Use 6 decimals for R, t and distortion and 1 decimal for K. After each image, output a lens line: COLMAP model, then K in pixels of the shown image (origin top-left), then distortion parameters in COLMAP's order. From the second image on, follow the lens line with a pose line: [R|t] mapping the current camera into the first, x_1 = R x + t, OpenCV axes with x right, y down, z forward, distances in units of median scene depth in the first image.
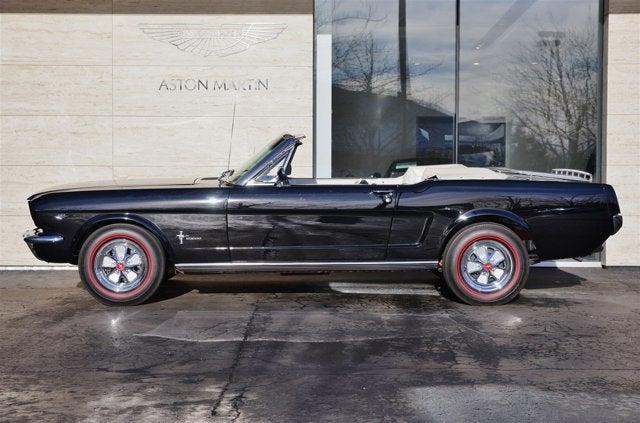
lens RADIAL K [[1083.3, 0, 337.5], [0, 1083.3, 211.4], [0, 0, 1]] dist [0.028281, 0.050764]
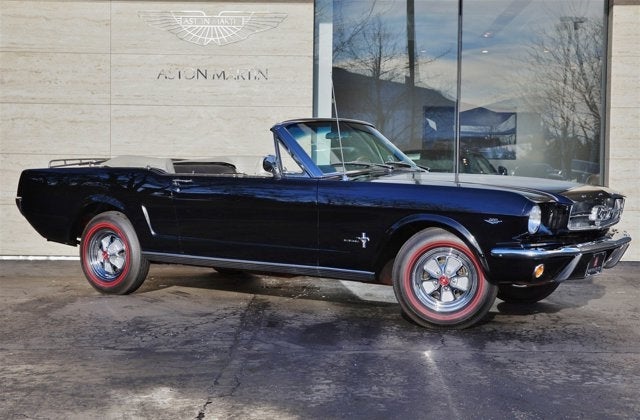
lens RADIAL K [[943.1, 0, 320.0], [0, 943.1, 210.0], [0, 0, 1]] dist [0.033570, 0.072252]
pose [[0.999917, 0.009578, -0.008635, -0.007823], [-0.009458, 0.999859, 0.013879, -0.005566], [0.008767, -0.013796, 0.999866, 0.137542]]
